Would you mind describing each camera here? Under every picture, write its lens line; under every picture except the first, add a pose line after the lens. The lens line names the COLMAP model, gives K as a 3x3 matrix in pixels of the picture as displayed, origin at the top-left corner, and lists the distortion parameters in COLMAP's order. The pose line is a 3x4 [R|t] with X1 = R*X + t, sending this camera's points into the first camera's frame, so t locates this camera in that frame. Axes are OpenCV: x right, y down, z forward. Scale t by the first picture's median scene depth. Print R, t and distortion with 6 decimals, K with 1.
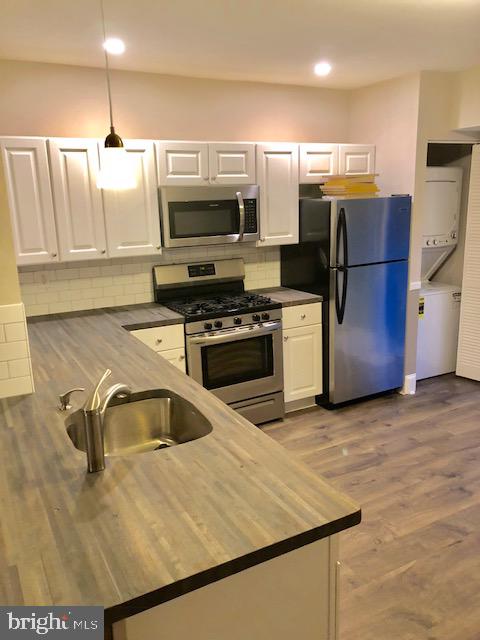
lens RADIAL K [[517.7, 0, 235.0], [0, 517.7, 319.9], [0, 0, 1]] dist [0.026628, -0.026925]
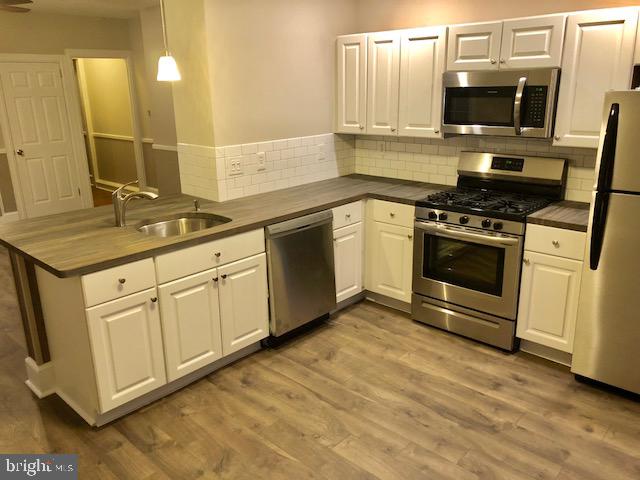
lens RADIAL K [[517.7, 0, 314.4], [0, 517.7, 240.8], [0, 0, 1]] dist [0.026628, -0.026925]
pose [[0.325372, 0.295791, -0.898132, 0.758142], [-0.212797, 0.948356, 0.235241, -0.123088], [0.921331, 0.114579, 0.371512, 0.406231]]
